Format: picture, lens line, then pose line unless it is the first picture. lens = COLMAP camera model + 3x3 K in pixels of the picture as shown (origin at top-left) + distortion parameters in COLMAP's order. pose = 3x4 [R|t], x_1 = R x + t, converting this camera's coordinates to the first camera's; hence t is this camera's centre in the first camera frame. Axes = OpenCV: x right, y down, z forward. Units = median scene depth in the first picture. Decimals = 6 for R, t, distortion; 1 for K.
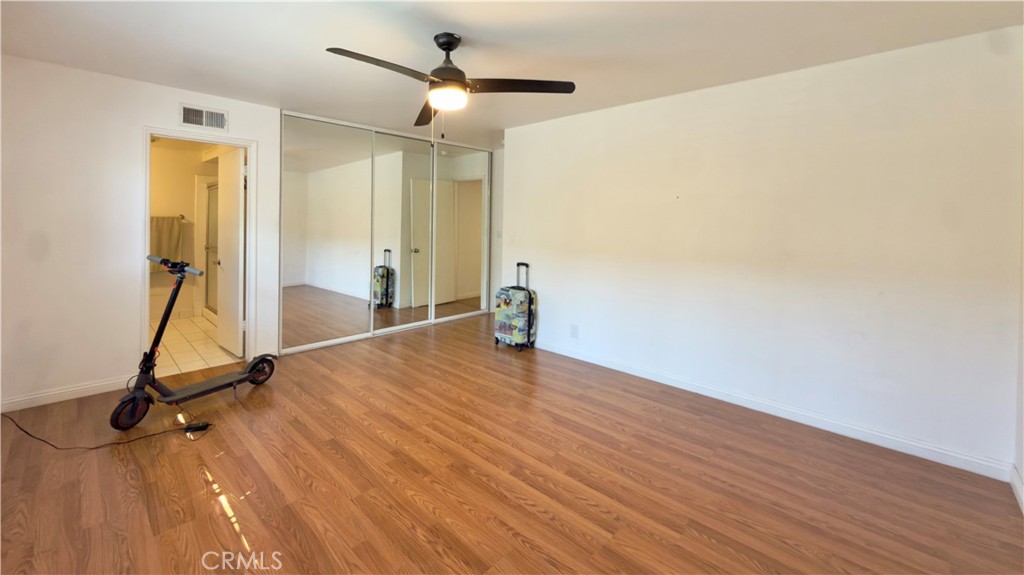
lens RADIAL K [[407.6, 0, 512.0], [0, 407.6, 287.5], [0, 0, 1]] dist [-0.001398, -0.000193]
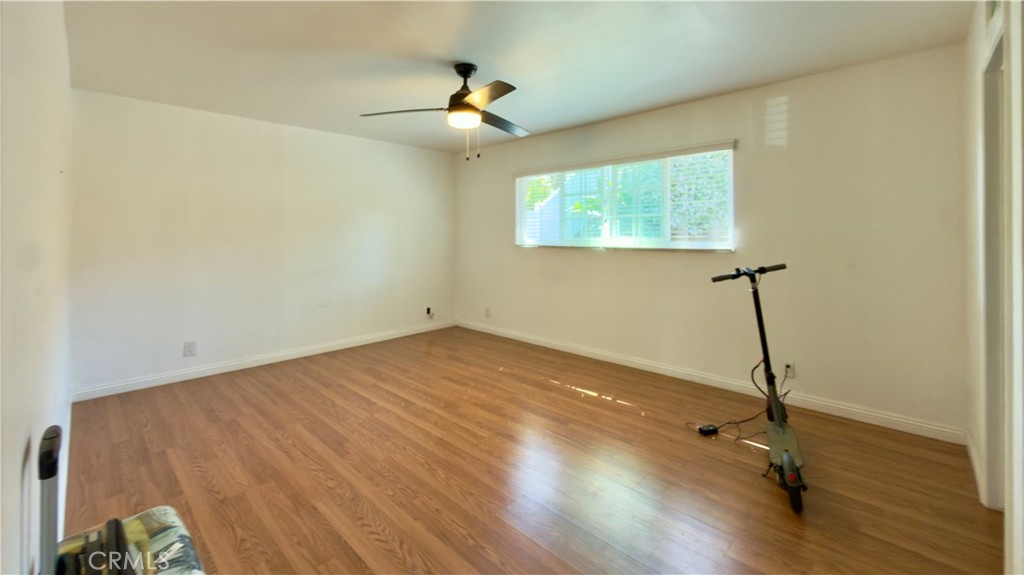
lens RADIAL K [[407.6, 0, 512.0], [0, 407.6, 287.5], [0, 0, 1]] dist [-0.001398, -0.000193]
pose [[-0.999902, -0.013585, 0.003361, -0.282438], [-0.012070, 0.958707, 0.284138, -0.281256], [-0.007083, 0.284070, -0.958778, 1.874112]]
